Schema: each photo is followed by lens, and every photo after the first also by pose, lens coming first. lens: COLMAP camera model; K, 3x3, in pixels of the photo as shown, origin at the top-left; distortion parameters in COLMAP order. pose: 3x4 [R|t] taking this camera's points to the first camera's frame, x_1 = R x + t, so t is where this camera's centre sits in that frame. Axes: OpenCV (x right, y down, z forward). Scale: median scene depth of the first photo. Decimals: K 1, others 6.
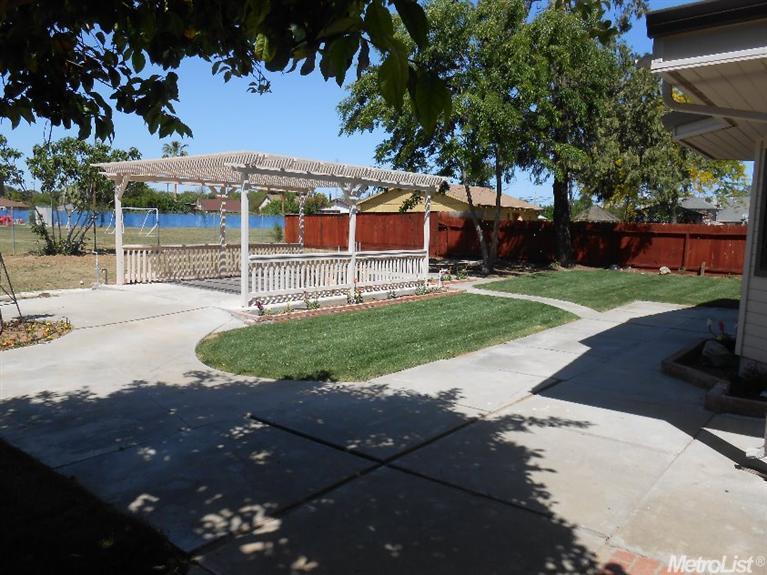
lens RADIAL K [[601.9, 0, 380.8], [0, 601.9, 286.1], [0, 0, 1]] dist [-0.042509, 0.071652]
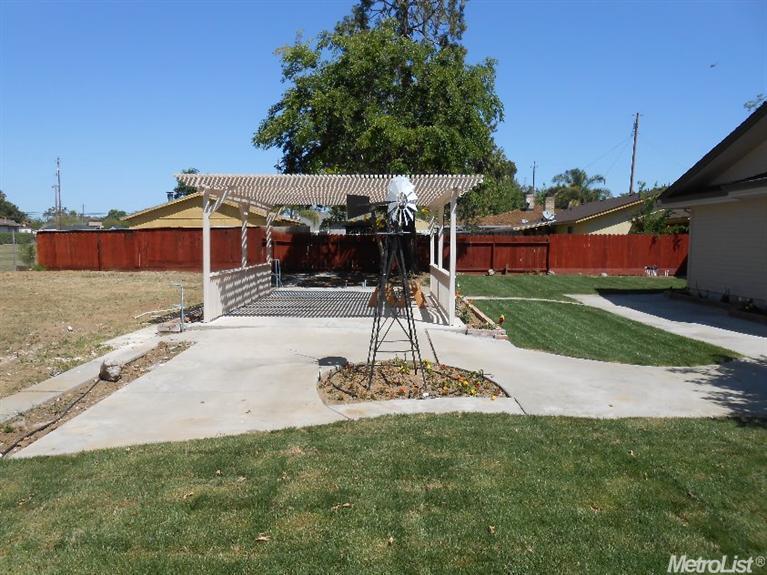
lens RADIAL K [[601.9, 0, 380.8], [0, 601.9, 286.1], [0, 0, 1]] dist [-0.042509, 0.071652]
pose [[0.786640, -0.067667, 0.613692, -1.590641], [0.076590, 0.996993, 0.011755, -0.094493], [-0.612642, 0.037756, 0.789458, 0.398346]]
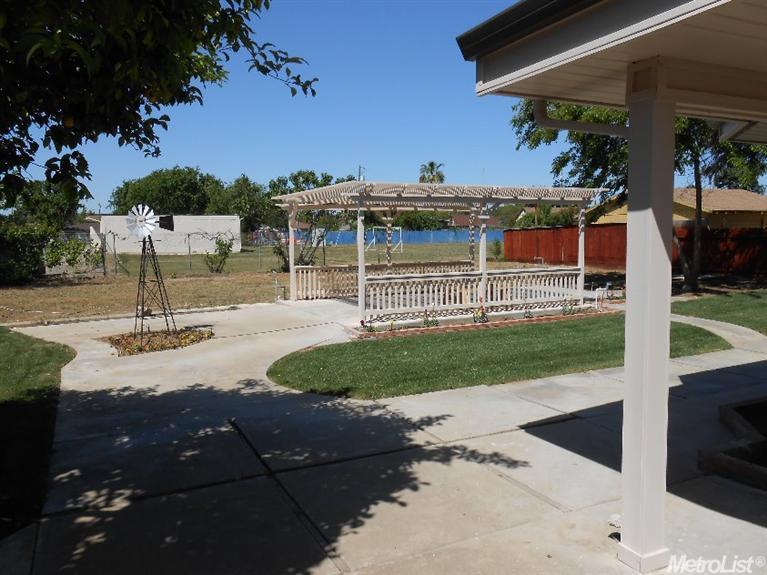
lens RADIAL K [[601.9, 0, 380.8], [0, 601.9, 286.1], [0, 0, 1]] dist [-0.042509, 0.071652]
pose [[0.901641, 0.002881, -0.432475, 0.470419], [-0.011569, 0.999781, -0.017459, -0.024922], [0.432330, 0.020745, 0.901477, 0.055282]]
